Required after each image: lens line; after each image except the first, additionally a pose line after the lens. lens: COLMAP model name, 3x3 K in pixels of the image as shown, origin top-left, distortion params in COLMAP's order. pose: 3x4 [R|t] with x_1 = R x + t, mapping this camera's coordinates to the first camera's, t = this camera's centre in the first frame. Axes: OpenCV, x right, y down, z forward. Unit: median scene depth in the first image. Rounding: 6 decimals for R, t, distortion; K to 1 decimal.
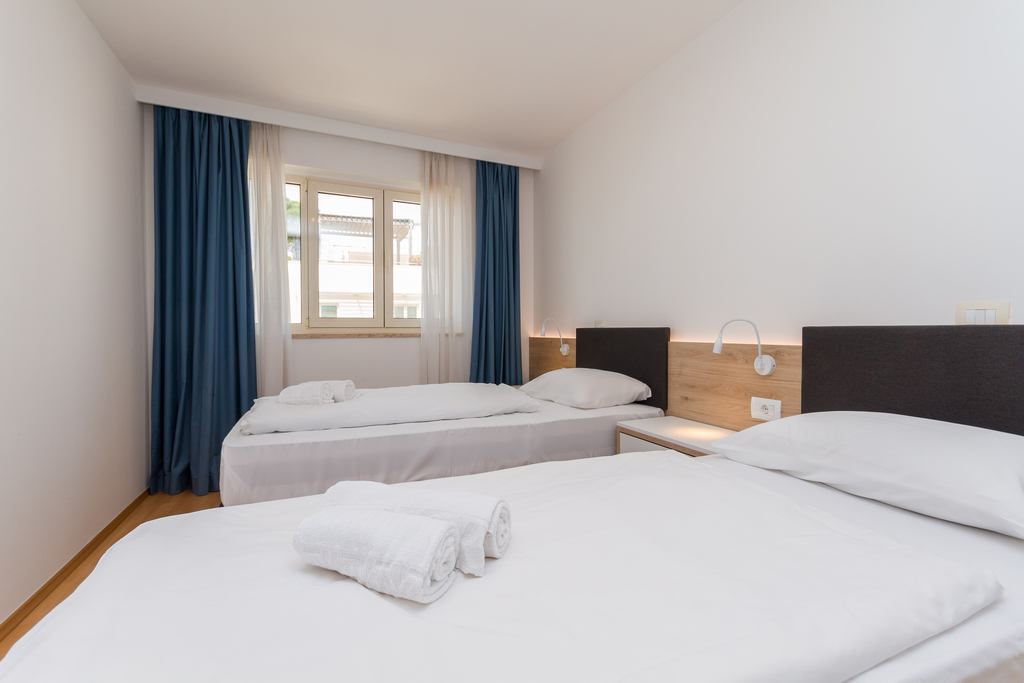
lens RADIAL K [[461.4, 0, 525.7], [0, 461.4, 341.2], [0, 0, 1]] dist [0.002135, 0.000438]
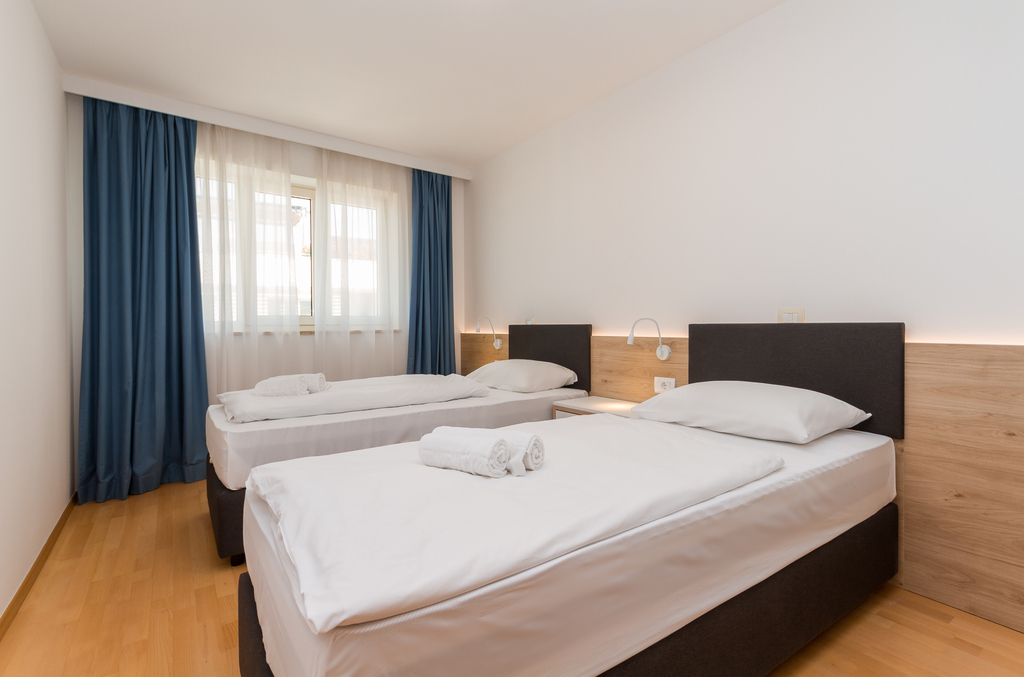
lens RADIAL K [[470.4, 0, 537.3], [0, 470.4, 333.1], [0, 0, 1]] dist [0.004393, 0.000817]
pose [[0.973542, -0.007470, 0.228388, -0.124646], [0.009340, 0.999931, -0.007109, 0.001314], [-0.228319, 0.009054, 0.973544, -0.203786]]
